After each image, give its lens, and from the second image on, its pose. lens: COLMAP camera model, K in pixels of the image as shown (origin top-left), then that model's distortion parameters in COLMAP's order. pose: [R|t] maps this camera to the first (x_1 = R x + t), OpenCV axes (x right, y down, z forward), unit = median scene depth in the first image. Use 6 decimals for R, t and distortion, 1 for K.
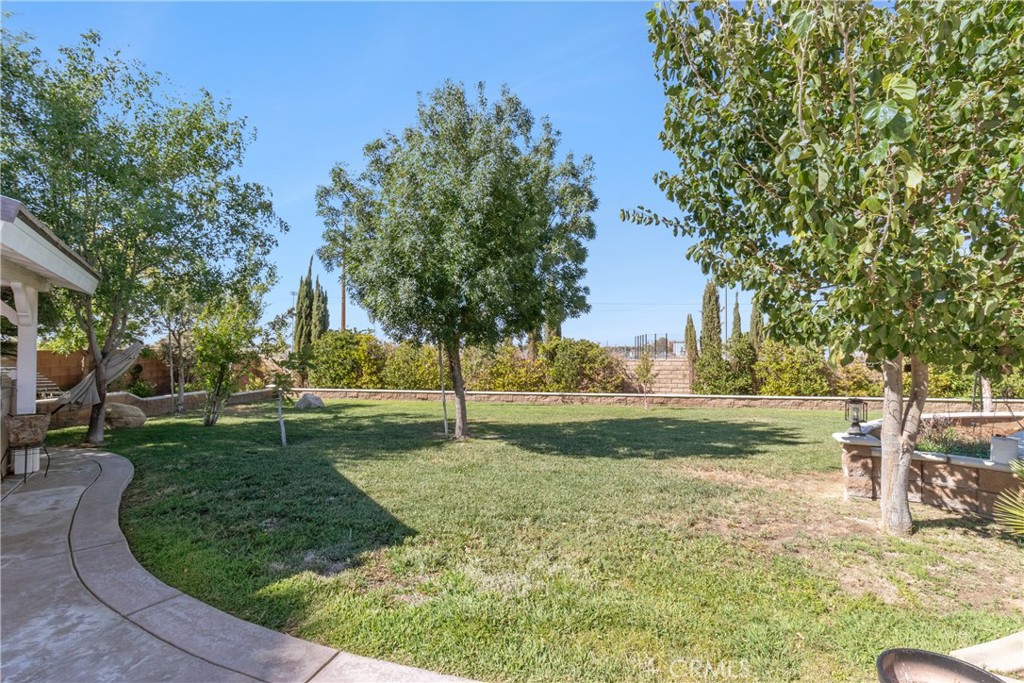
lens RADIAL K [[478.3, 0, 521.1], [0, 478.3, 336.9], [0, 0, 1]] dist [0.002896, 0.000672]
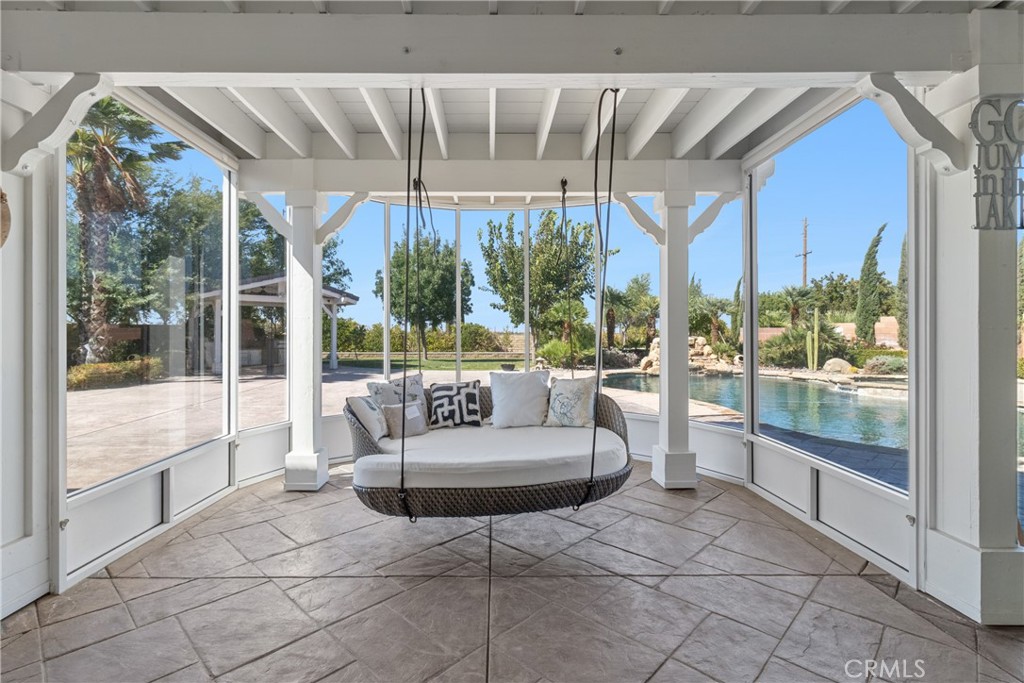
lens RADIAL K [[478.3, 0, 521.1], [0, 478.3, 336.9], [0, 0, 1]] dist [0.002896, 0.000672]
pose [[0.981322, -0.009034, 0.192162, -0.057336], [0.003431, 0.999560, 0.029473, 0.002213], [-0.192343, -0.028264, 0.980921, -0.882268]]
